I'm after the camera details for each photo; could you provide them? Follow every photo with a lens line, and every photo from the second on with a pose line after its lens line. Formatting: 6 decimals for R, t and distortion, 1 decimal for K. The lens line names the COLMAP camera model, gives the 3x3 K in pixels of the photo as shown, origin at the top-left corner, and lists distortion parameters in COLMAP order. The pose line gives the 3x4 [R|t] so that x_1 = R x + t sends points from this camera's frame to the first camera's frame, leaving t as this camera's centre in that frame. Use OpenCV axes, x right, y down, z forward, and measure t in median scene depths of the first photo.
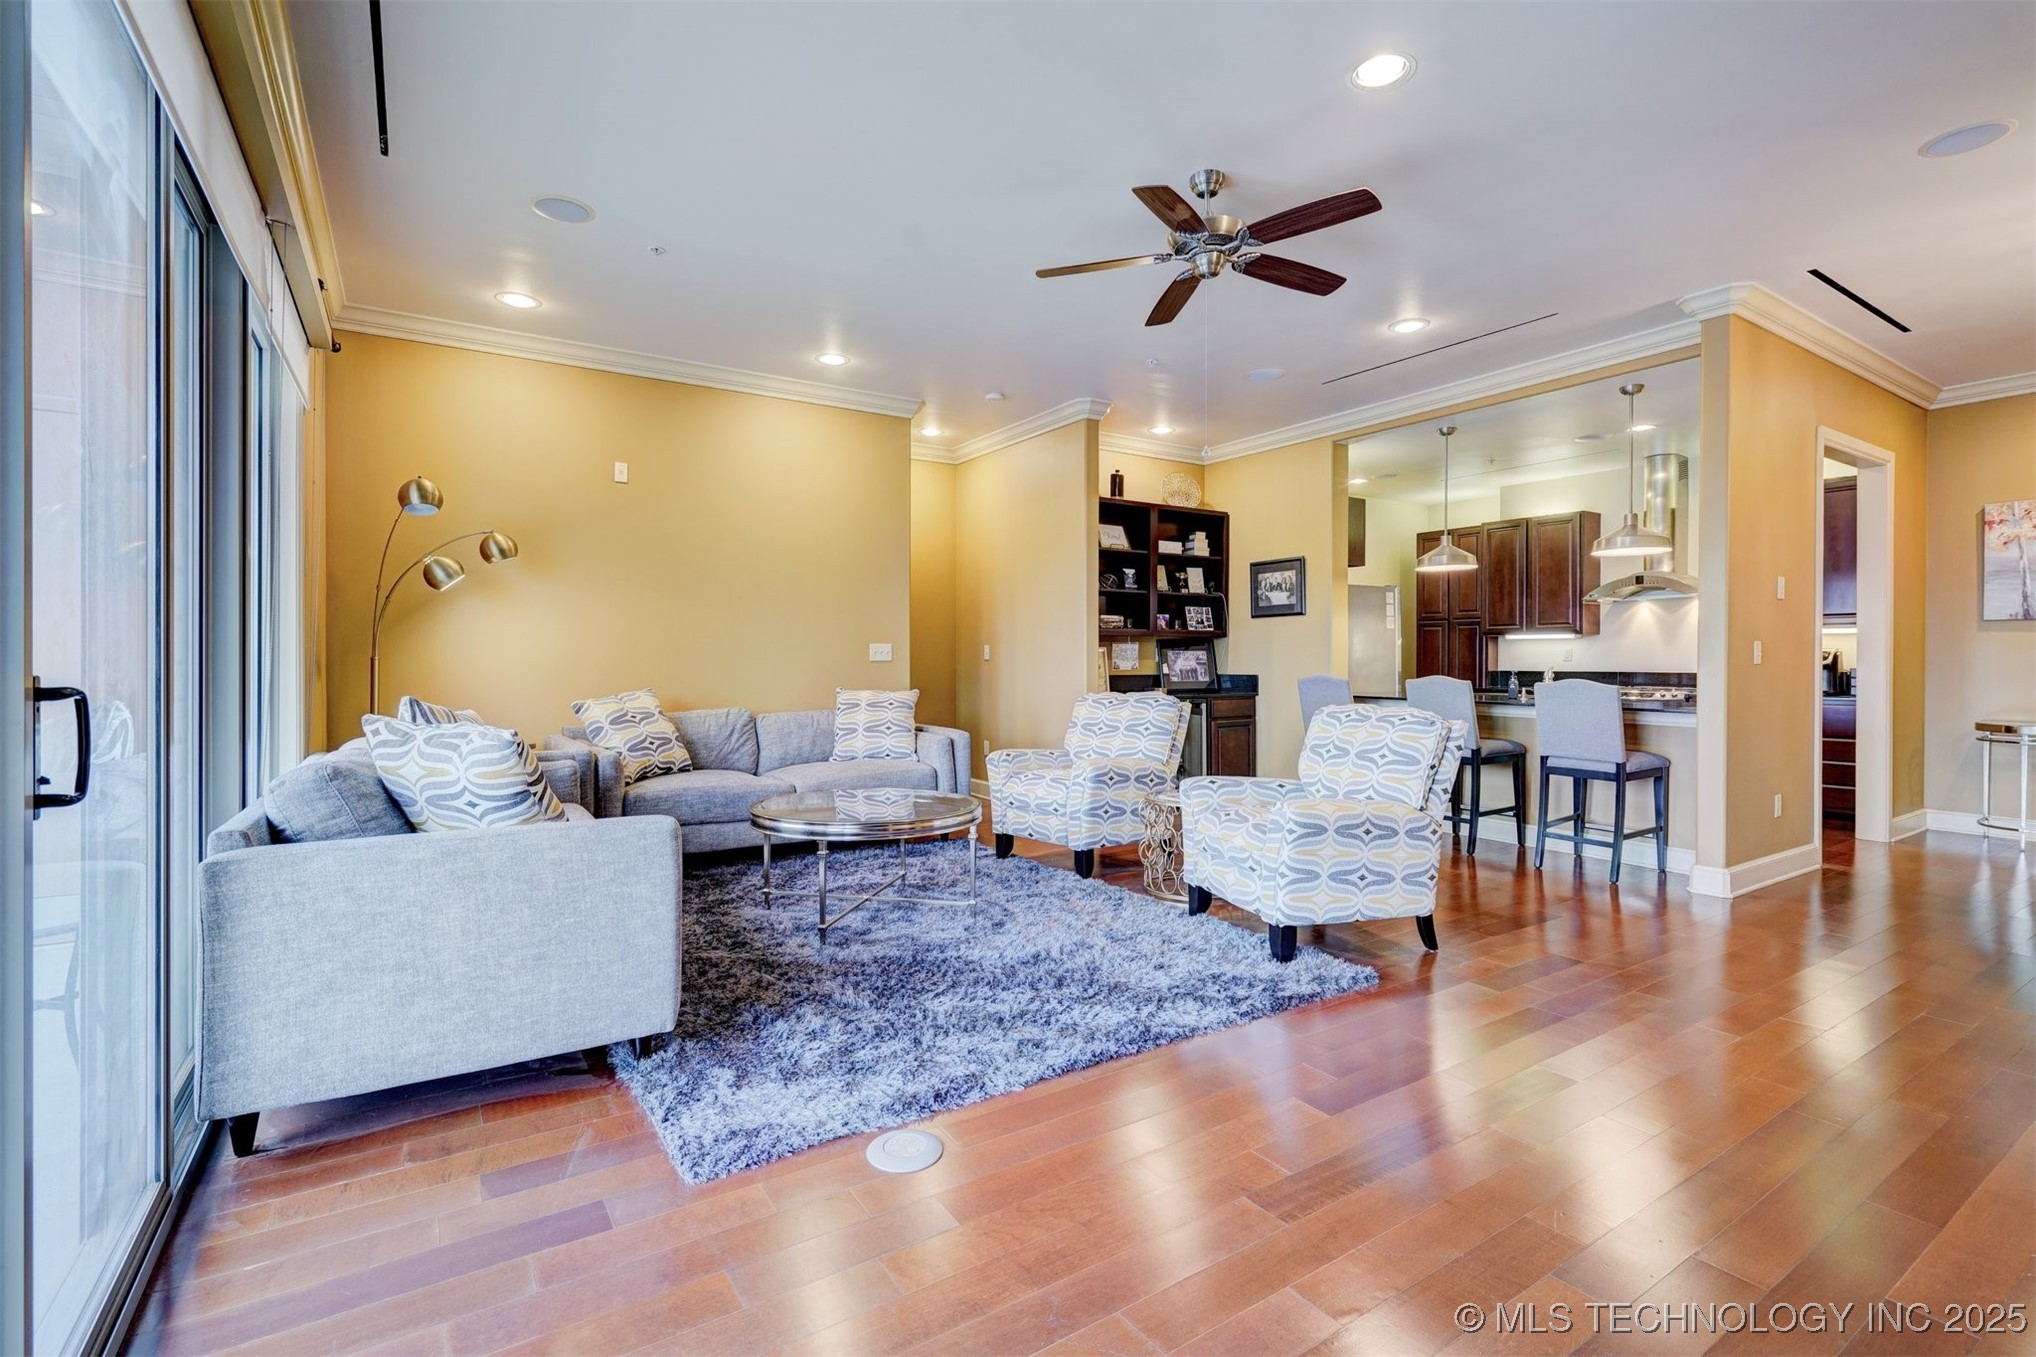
lens RADIAL K [[921.8, 0, 1004.3], [0, 921.8, 664.8], [0, 0, 1]] dist [-0.005753, 0.002441]
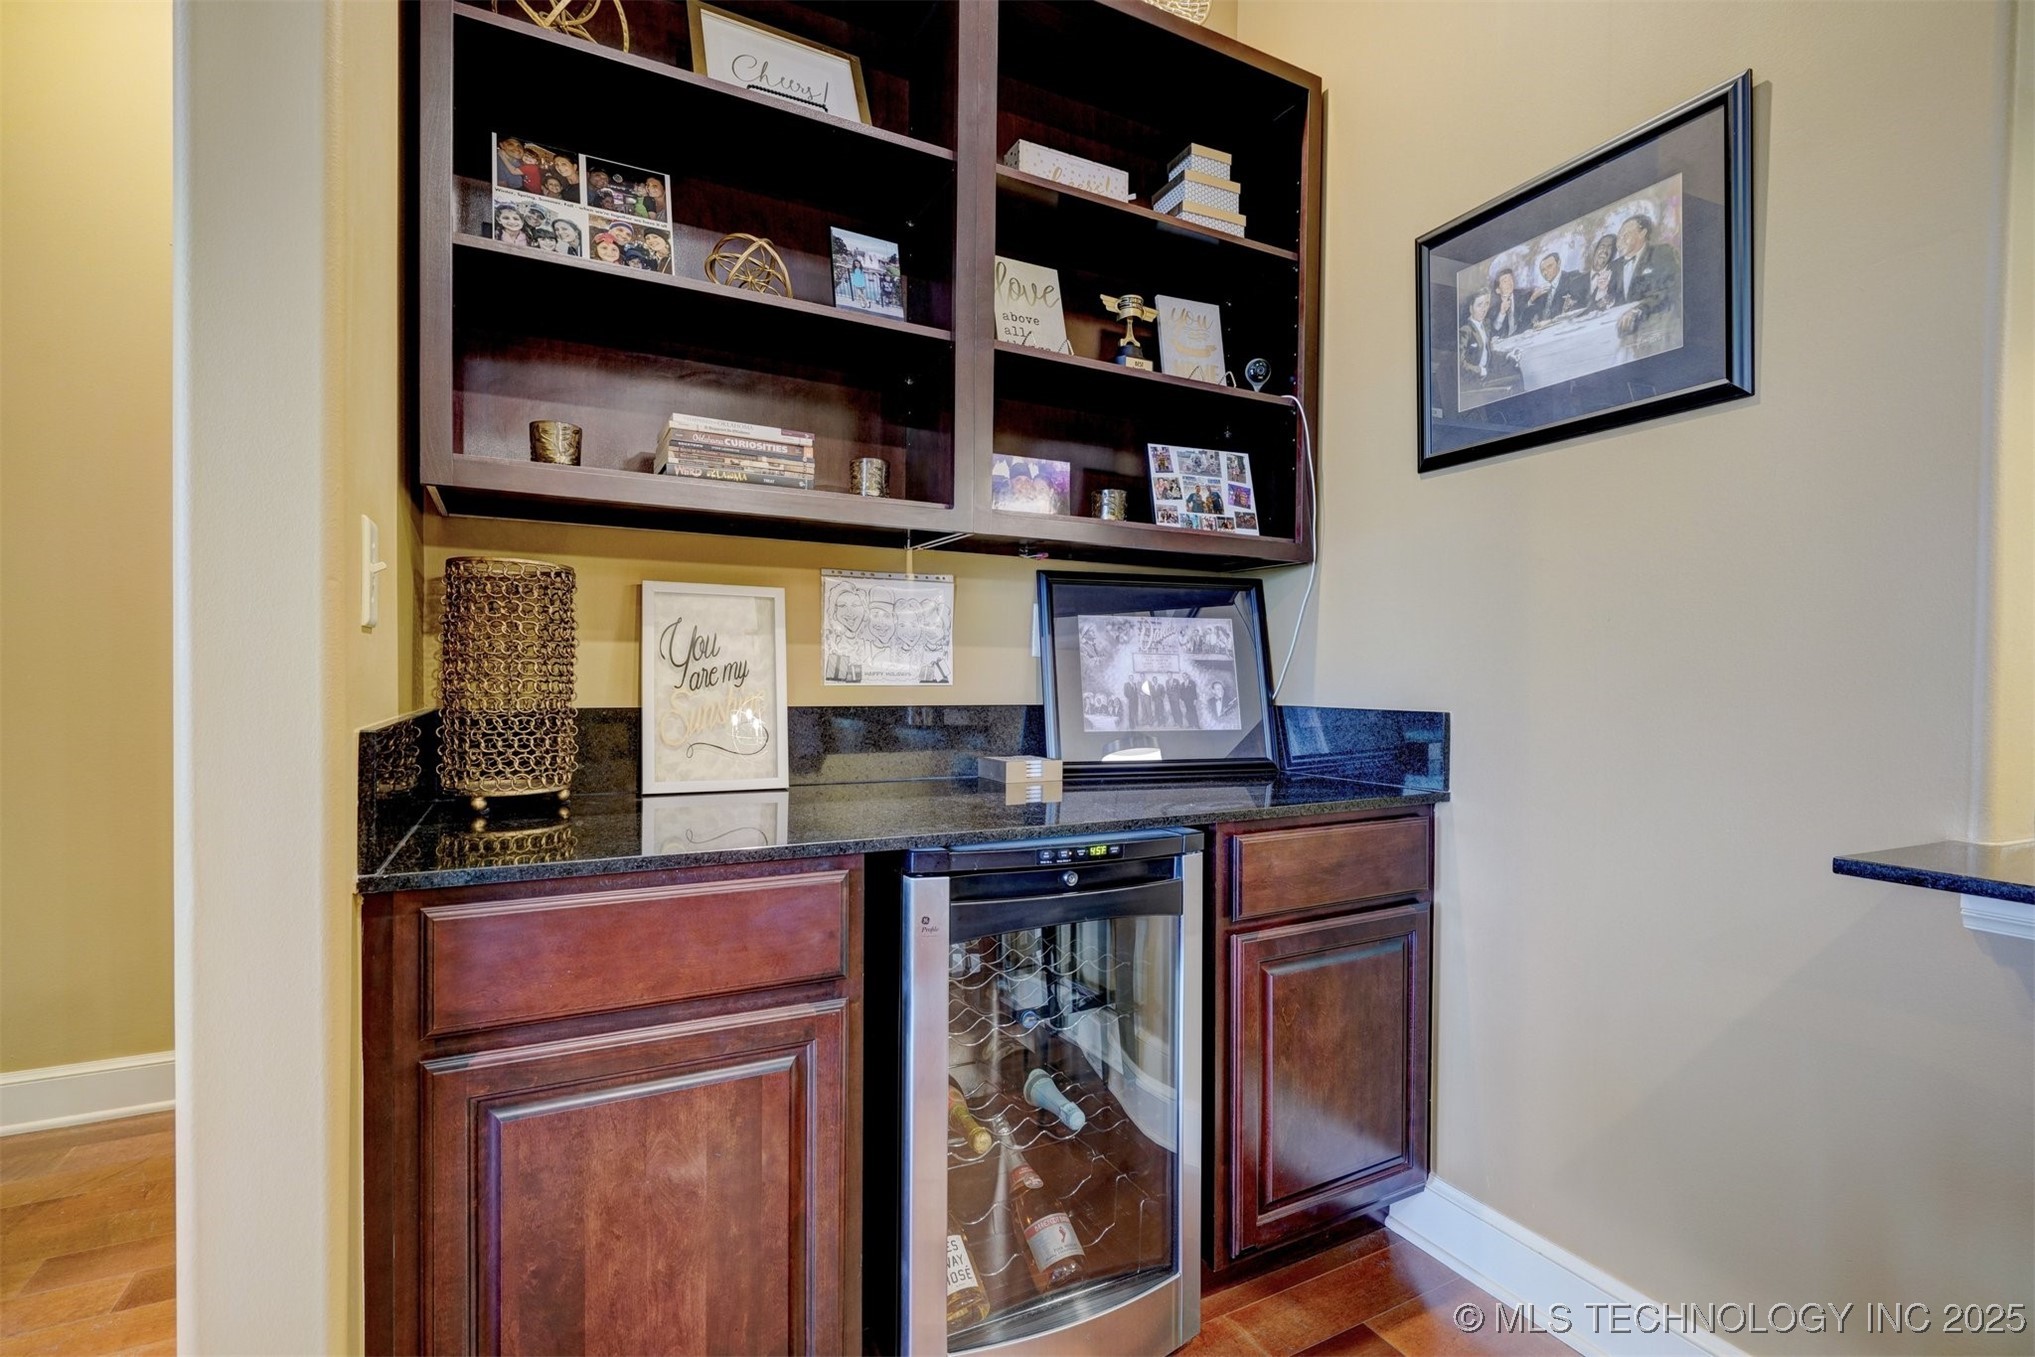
lens RADIAL K [[921.3, 0, 1019.6], [0, 921.3, 678.3], [0, 0, 1]] dist [-0.005753, 0.002441]
pose [[0.997276, 0.007086, -0.073423, 0.181811], [-0.007019, 0.999975, 0.001160, 0.002636], [0.073429, -0.000642, 0.997300, 0.749261]]
